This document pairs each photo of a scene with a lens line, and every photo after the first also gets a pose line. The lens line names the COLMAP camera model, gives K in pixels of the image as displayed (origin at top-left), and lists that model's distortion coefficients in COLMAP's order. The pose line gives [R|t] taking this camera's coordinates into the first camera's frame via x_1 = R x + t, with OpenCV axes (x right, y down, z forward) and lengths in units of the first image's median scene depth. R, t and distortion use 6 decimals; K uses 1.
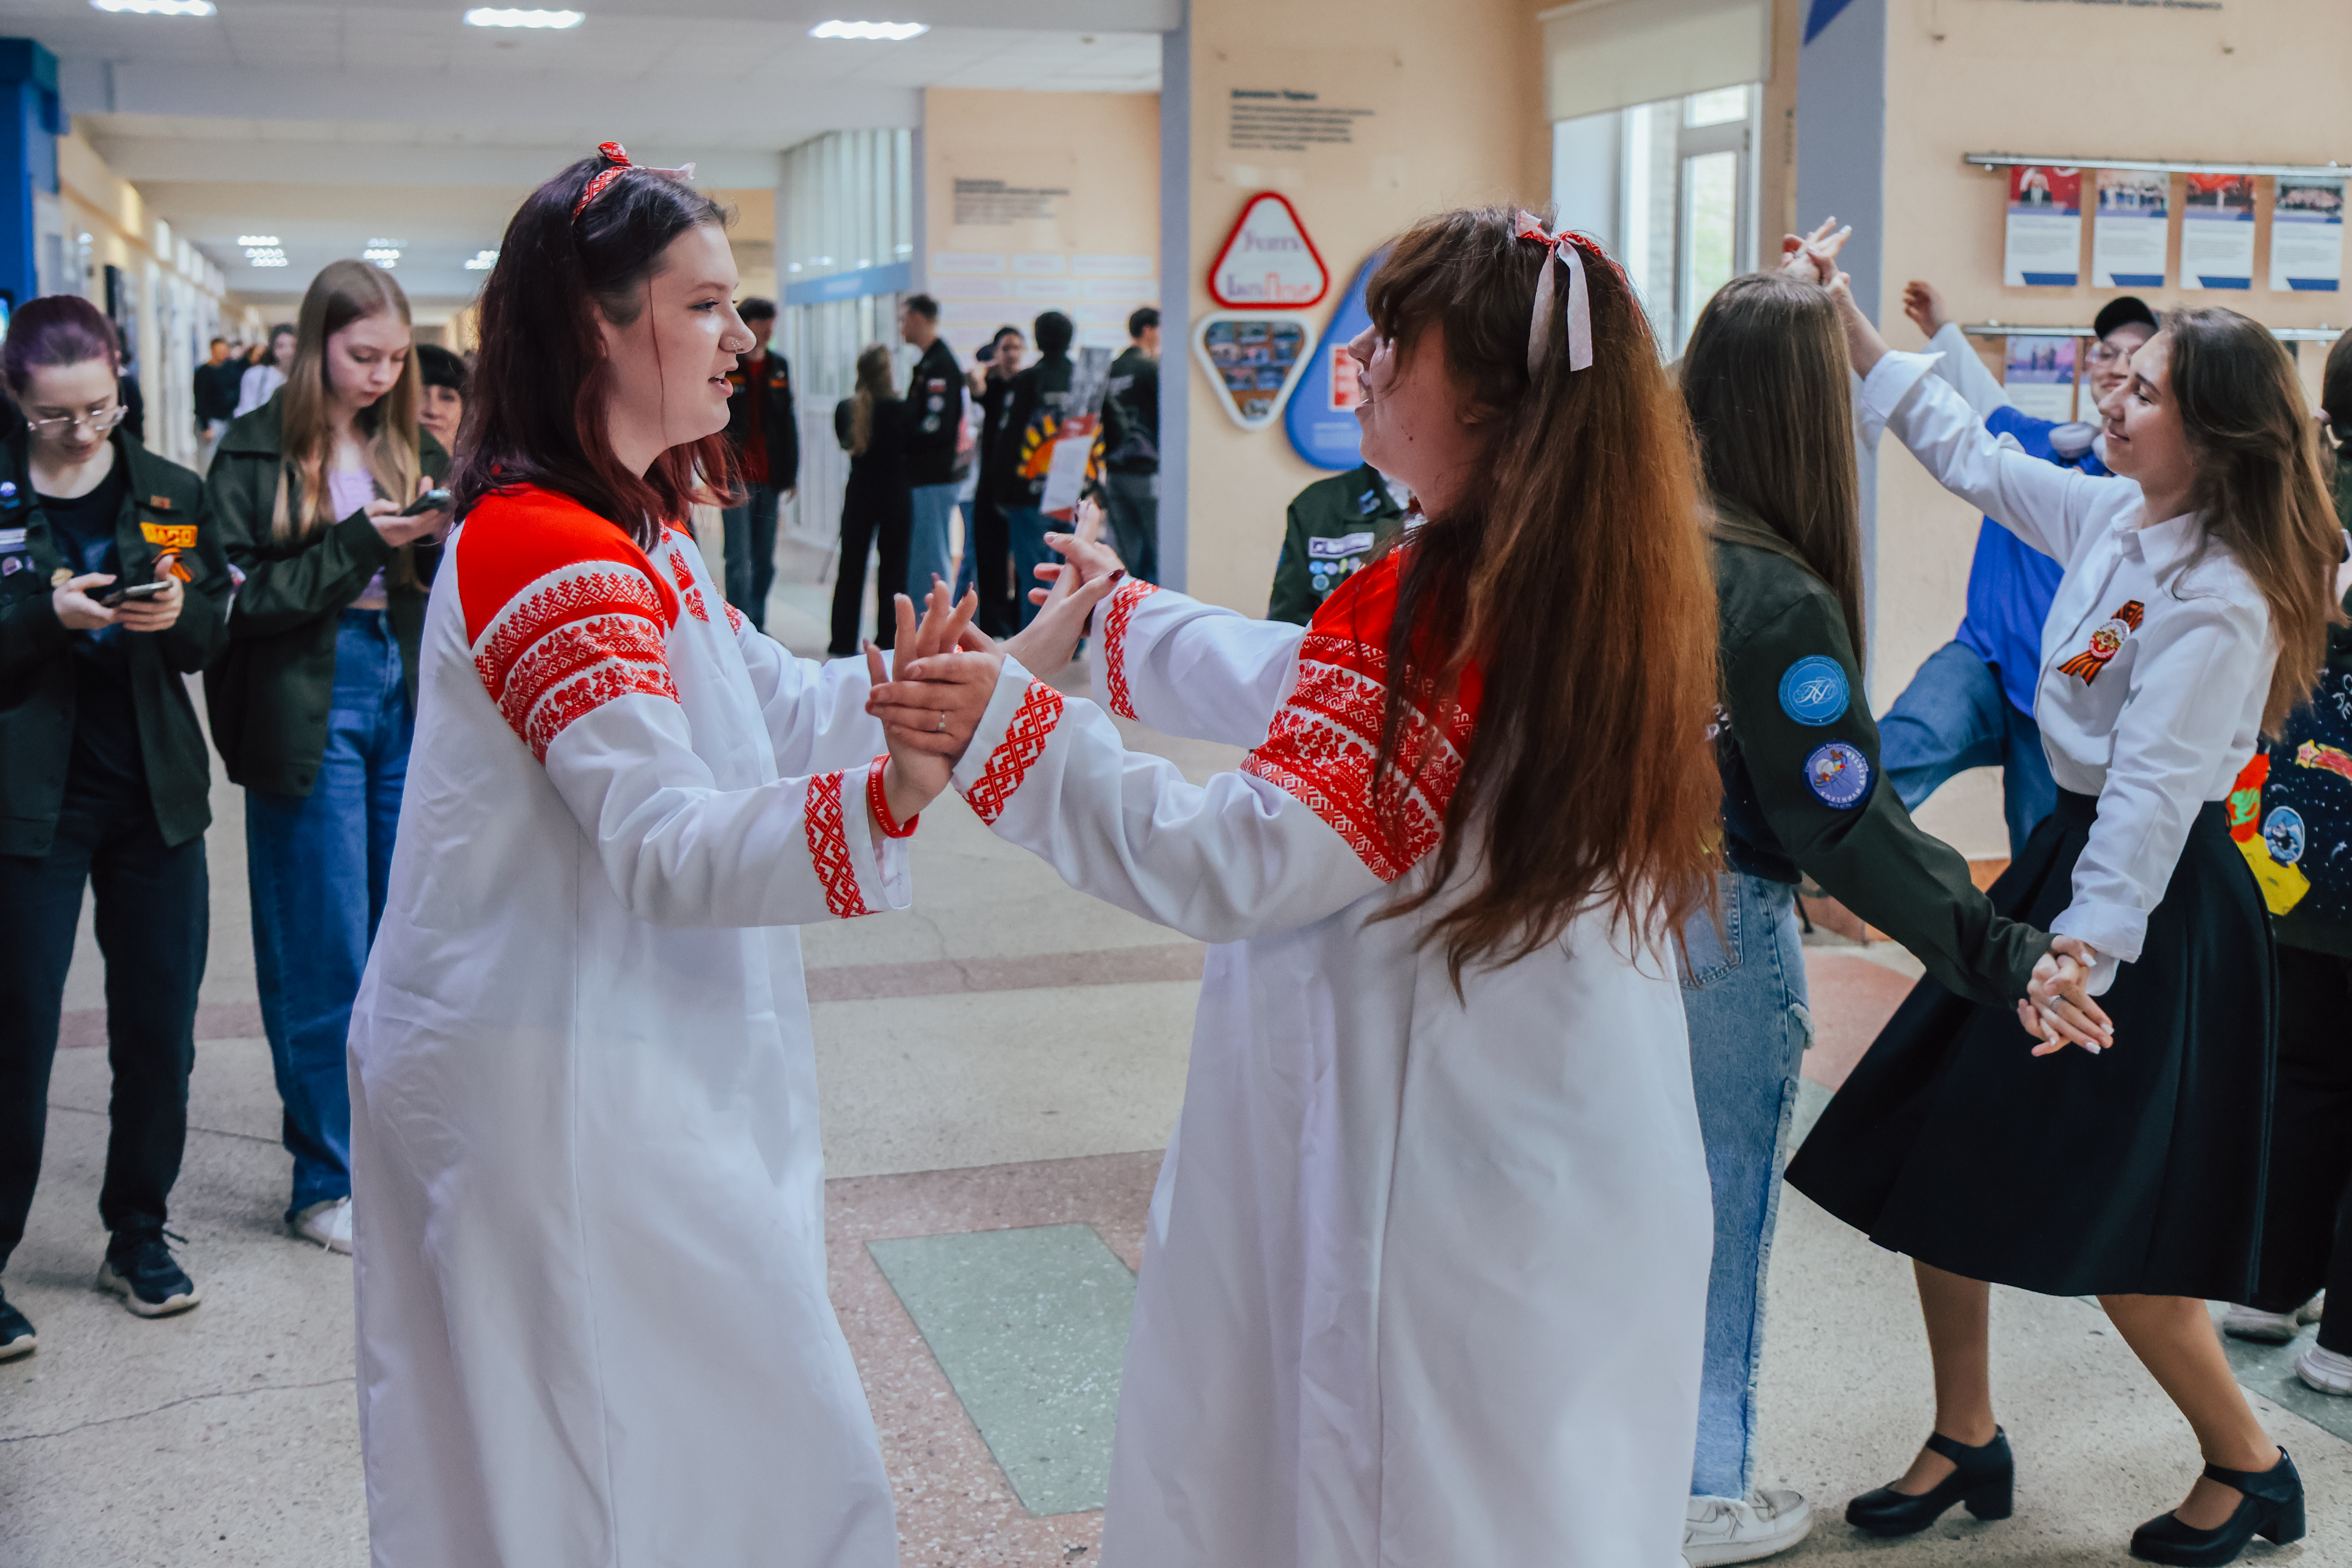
lens RADIAL K [[5690.7, 0, 1176.7], [0, 5690.7, 782.1], [0, 0, 1]] dist [0.023706, 0.000000]
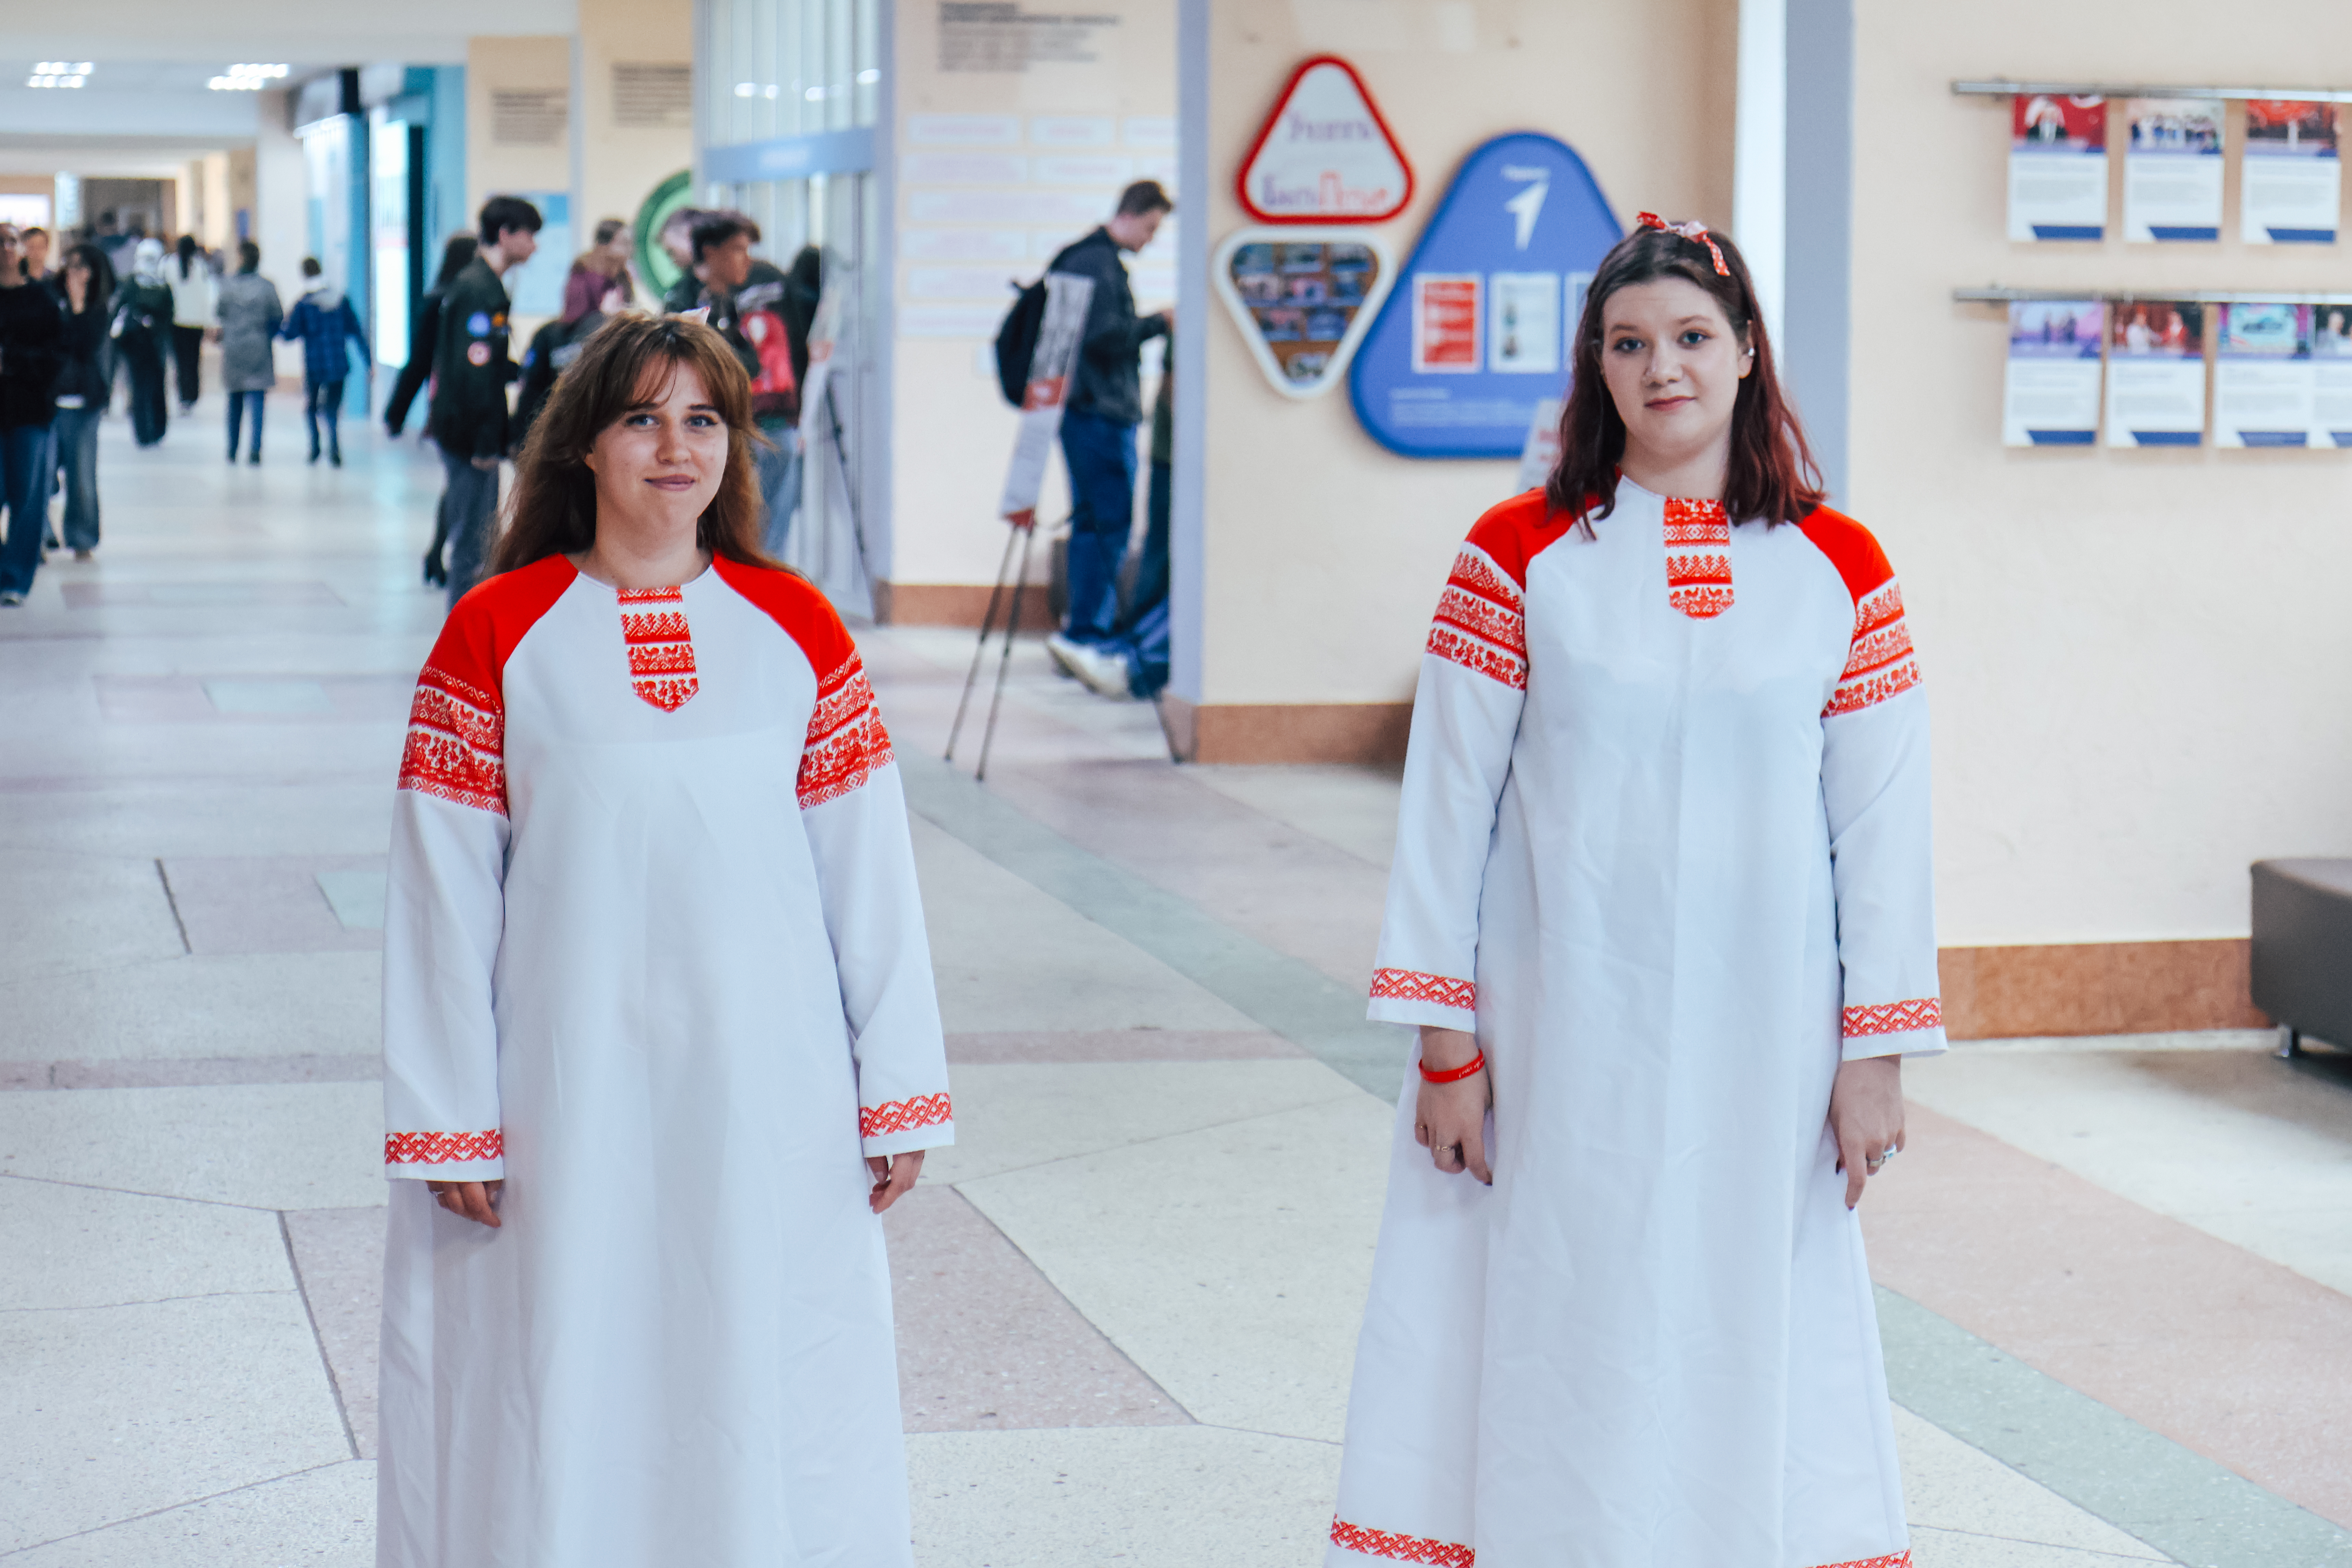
lens RADIAL K [[6029.6, 0, 1175.1], [0, 6029.6, 784.1], [0, 0, 1]] dist [0.022858, 0.000000]
pose [[0.998591, -0.001828, 0.053037, -0.041003], [0.001971, 0.999995, -0.002644, -0.012949], [-0.053031, 0.002745, 0.998589, 0.266190]]
